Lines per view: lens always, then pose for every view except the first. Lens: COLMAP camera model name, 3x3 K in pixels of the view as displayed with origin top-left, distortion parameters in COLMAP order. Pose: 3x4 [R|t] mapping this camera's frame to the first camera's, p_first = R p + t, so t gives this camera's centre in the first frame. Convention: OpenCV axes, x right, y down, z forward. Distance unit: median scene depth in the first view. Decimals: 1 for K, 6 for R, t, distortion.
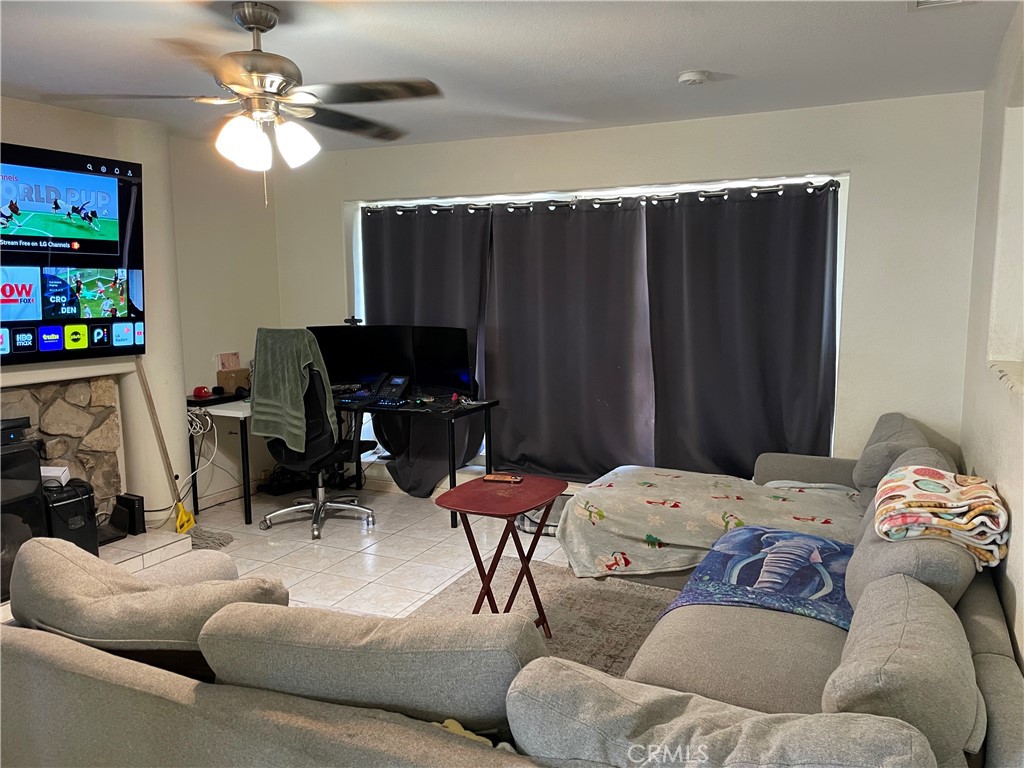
lens RADIAL K [[774.9, 0, 515.5], [0, 774.9, 387.6], [0, 0, 1]] dist [0.108330, -0.147525]
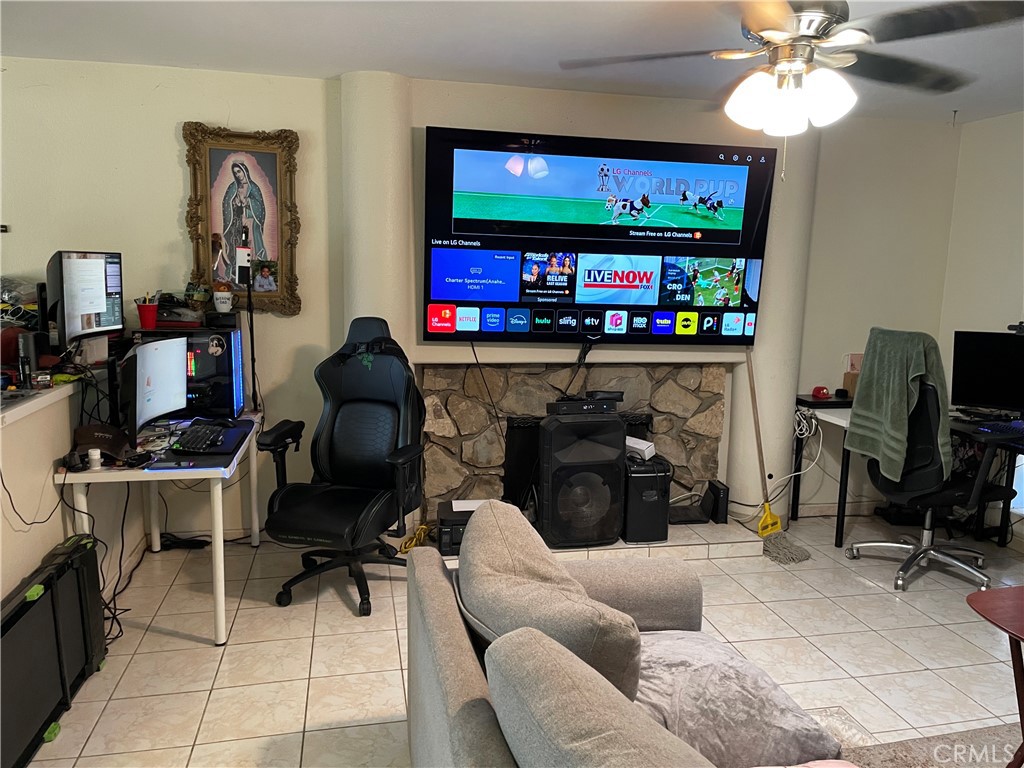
lens RADIAL K [[774.9, 0, 515.5], [0, 774.9, 387.6], [0, 0, 1]] dist [0.108330, -0.147525]
pose [[0.621079, 0.136965, -0.771688, 0.109529], [-0.131671, 0.988852, 0.069536, -0.020754], [0.772609, 0.058421, 0.632189, 0.167914]]
